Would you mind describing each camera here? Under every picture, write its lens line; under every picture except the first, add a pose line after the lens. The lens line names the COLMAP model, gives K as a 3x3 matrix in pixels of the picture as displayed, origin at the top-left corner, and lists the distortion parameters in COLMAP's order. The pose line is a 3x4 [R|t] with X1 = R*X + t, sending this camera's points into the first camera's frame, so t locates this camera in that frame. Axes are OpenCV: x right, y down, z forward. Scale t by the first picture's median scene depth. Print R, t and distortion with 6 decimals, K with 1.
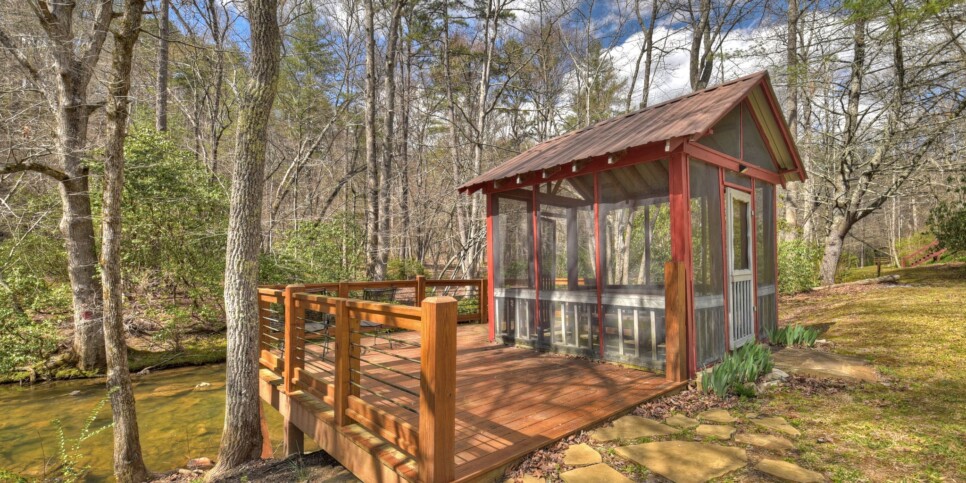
lens RADIAL K [[441.6, 0, 522.1], [0, 441.6, 250.5], [0, 0, 1]] dist [-0.023526, -0.000403]
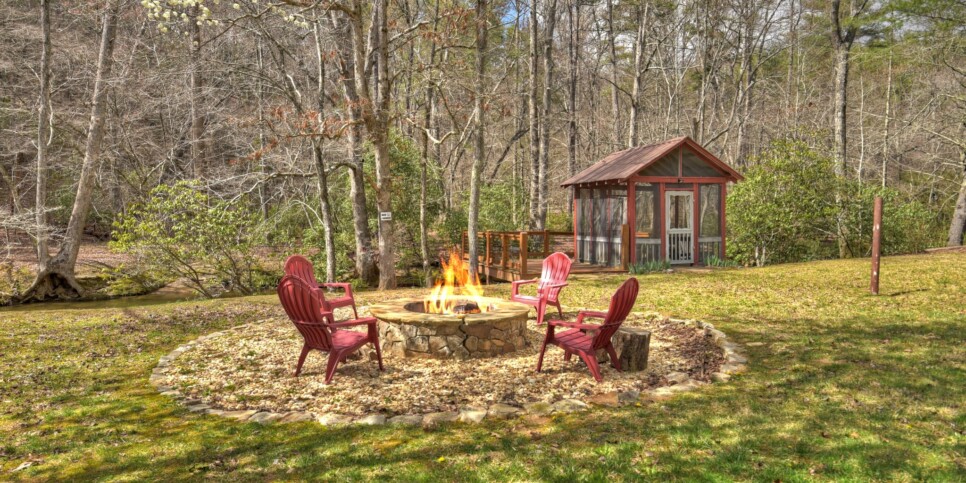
lens RADIAL K [[497.5, 0, 483.0], [0, 497.5, 241.5], [0, 0, 1]] dist [0.001137, -0.000226]
pose [[0.901773, 0.031472, -0.431062, 0.171008], [0.001760, 0.997070, 0.076479, -0.019702], [0.432206, -0.069725, 0.899075, -0.395736]]
